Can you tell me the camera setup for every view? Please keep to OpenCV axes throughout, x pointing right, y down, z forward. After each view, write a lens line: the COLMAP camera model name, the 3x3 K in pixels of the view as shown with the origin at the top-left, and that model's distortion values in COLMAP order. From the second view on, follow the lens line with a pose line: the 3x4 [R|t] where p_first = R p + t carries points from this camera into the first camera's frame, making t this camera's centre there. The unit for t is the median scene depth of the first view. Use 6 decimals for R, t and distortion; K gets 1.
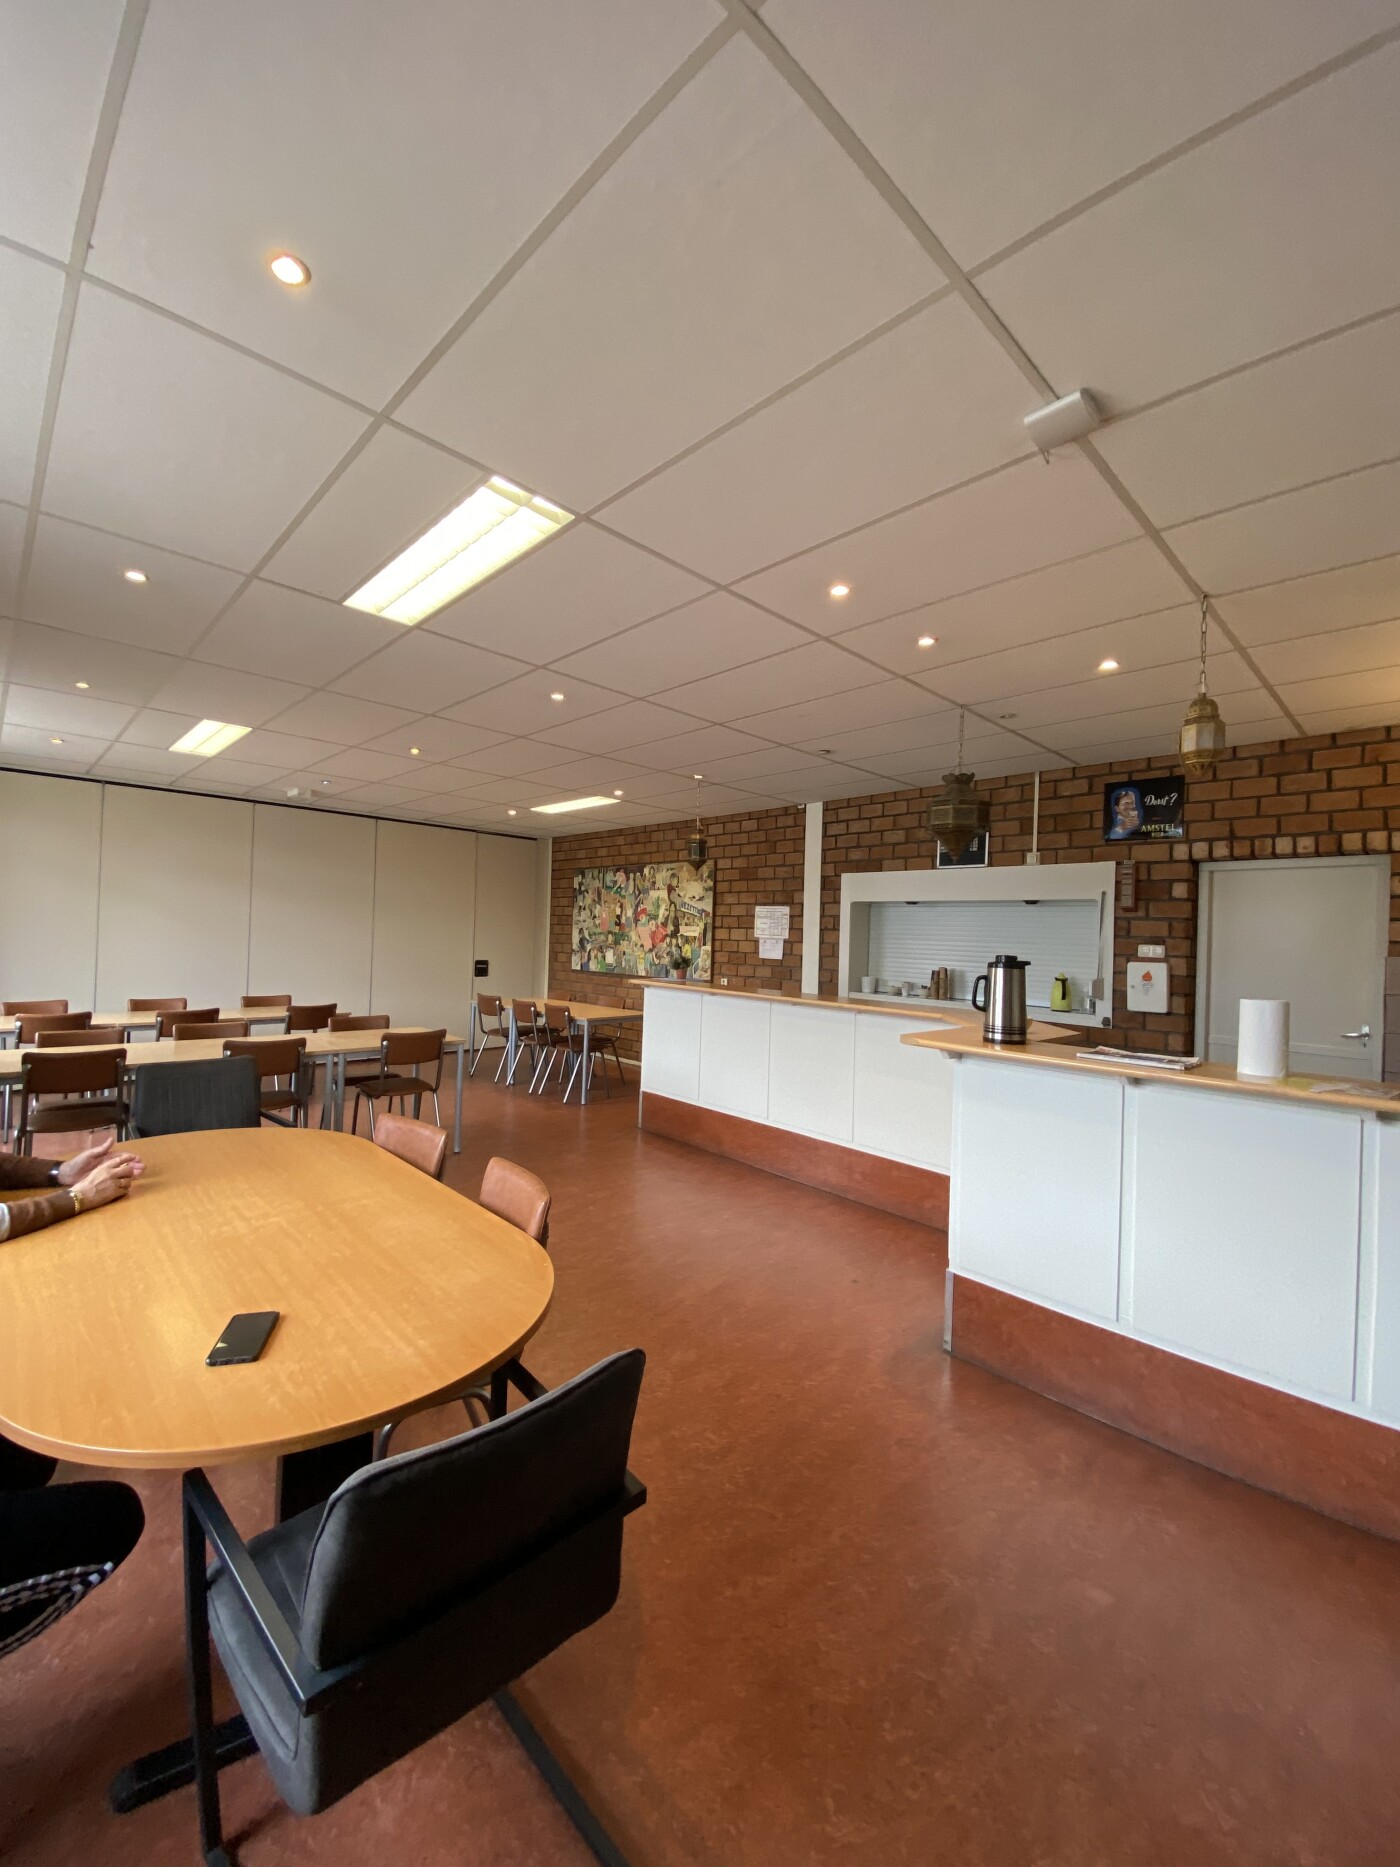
lens RADIAL K [[751.3, 0, 724.1], [0, 751.3, 931.0], [0, 0, 1]] dist [0.096161, 0.000025]
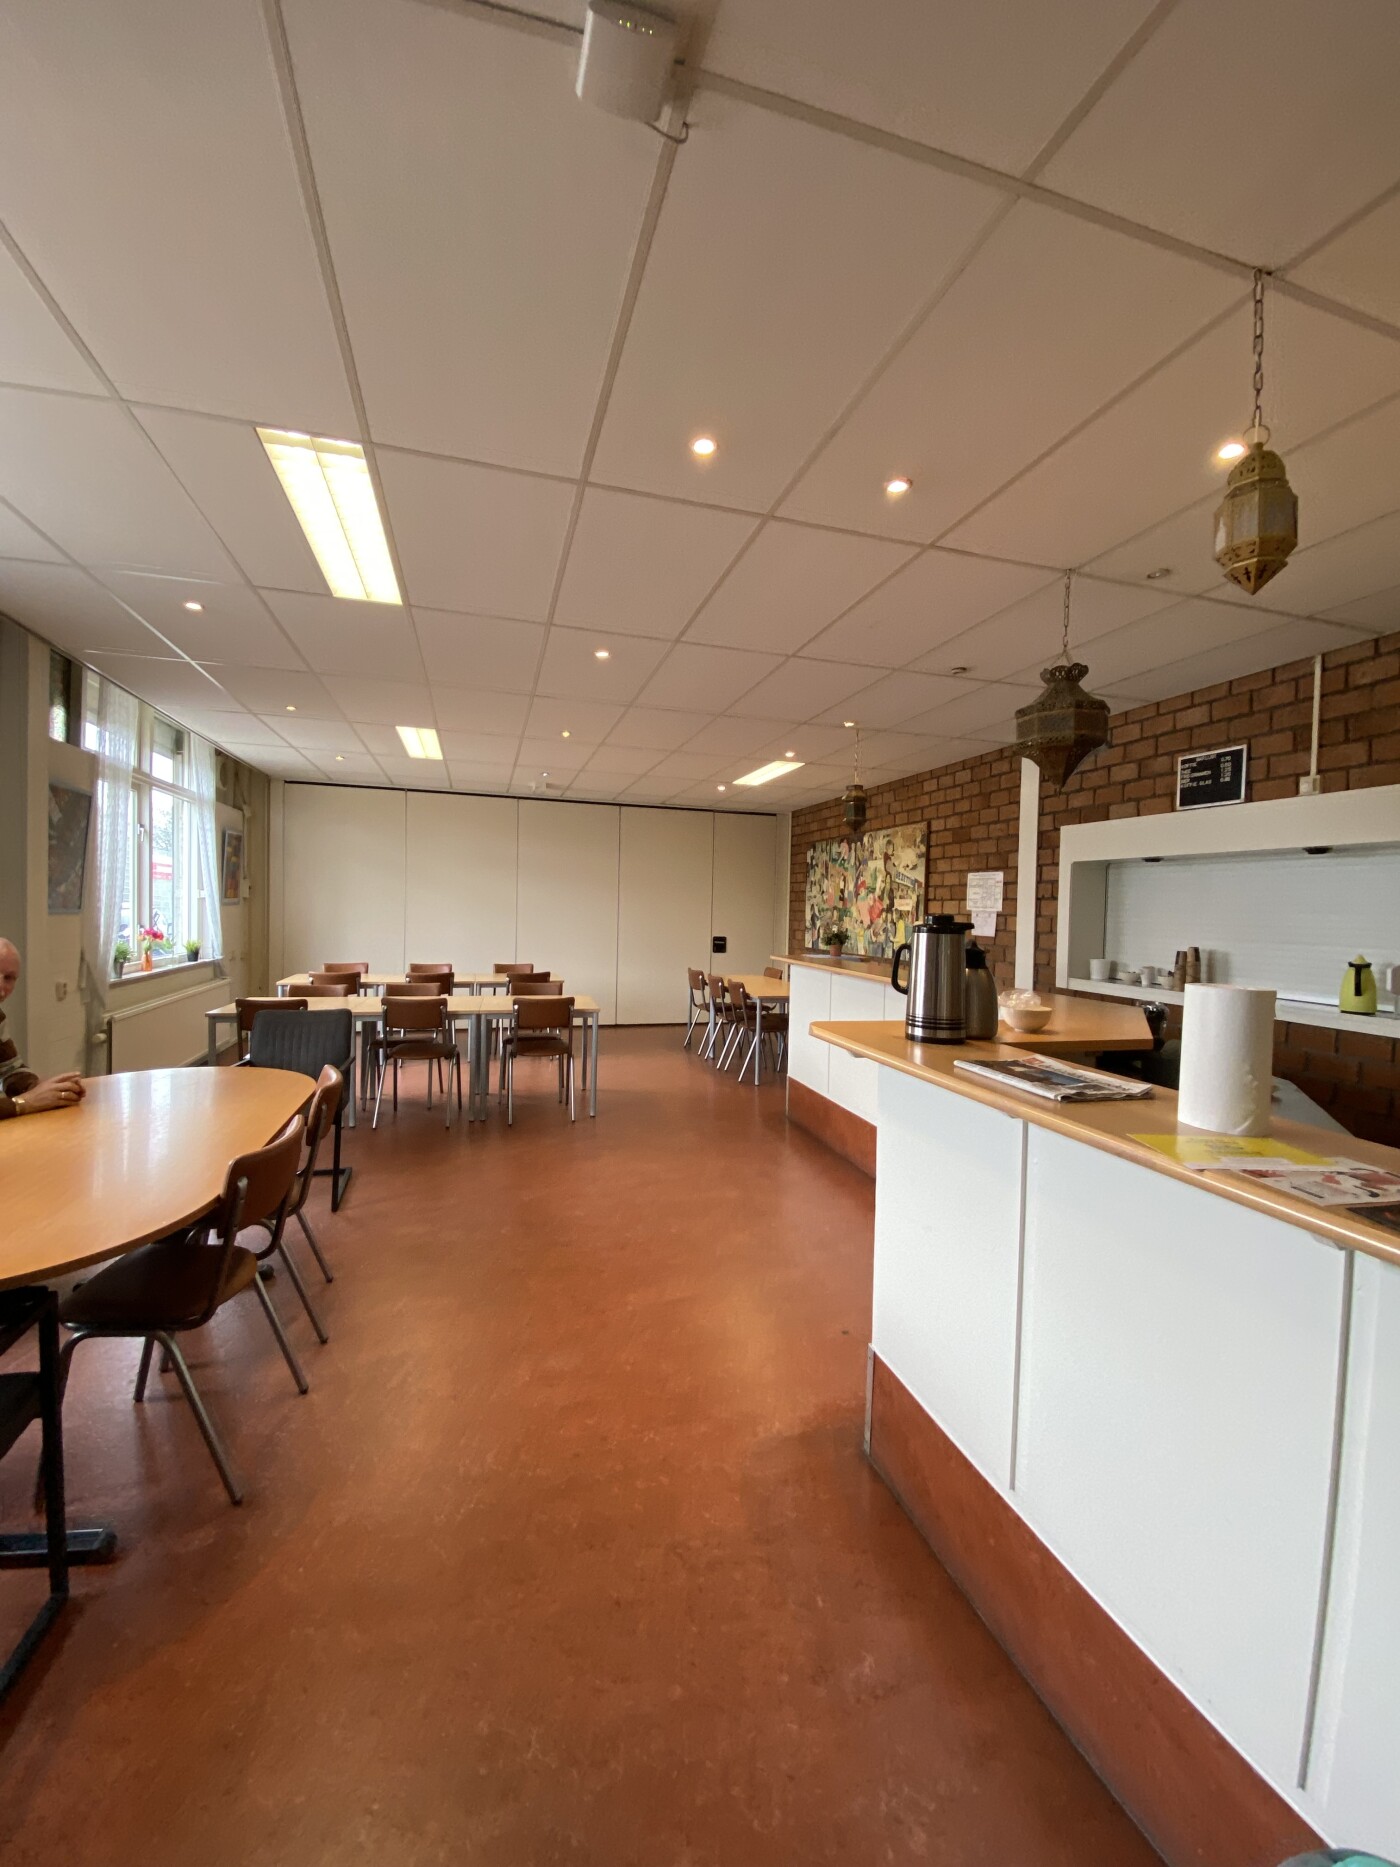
lens RADIAL K [[757.0, 0, 692.8], [0, 757.0, 942.5], [0, 0, 1]] dist [-0.020072, -0.000069]
pose [[0.874021, 0.011176, -0.485759, 0.172559], [0.006833, 0.999354, 0.035287, 0.011593], [0.485839, -0.034161, 0.873380, 0.108751]]
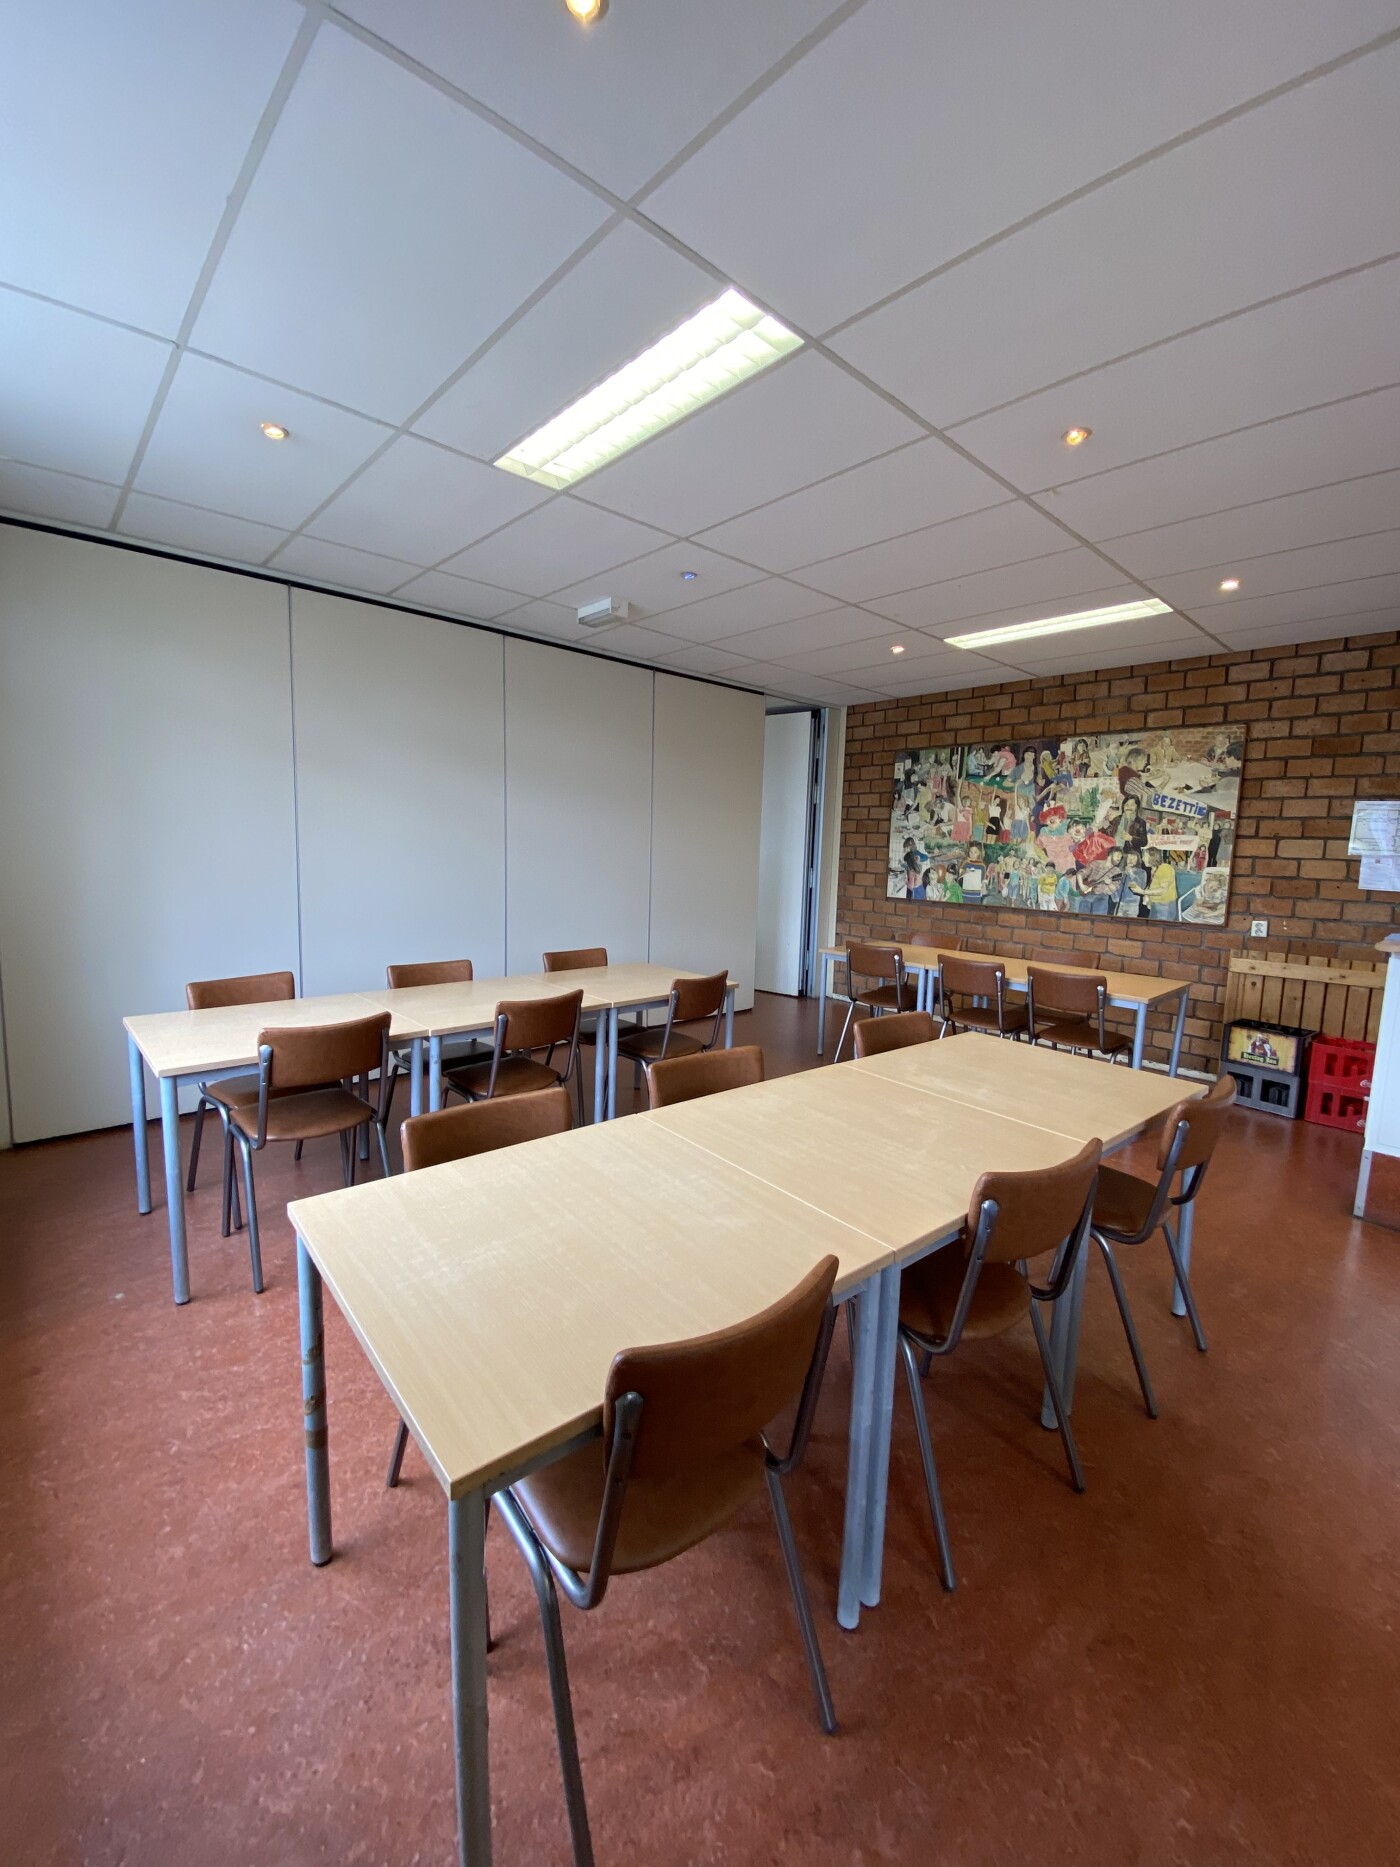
lens RADIAL K [[753.6, 0, 700.0], [0, 753.6, 933.5], [0, 0, 1]] dist [-0.001486, -0.020227]
pose [[0.998488, 0.004780, -0.054770, -0.412522], [0.001985, 0.992430, 0.122799, -0.002265], [0.054942, -0.122722, 0.990919, 0.360208]]
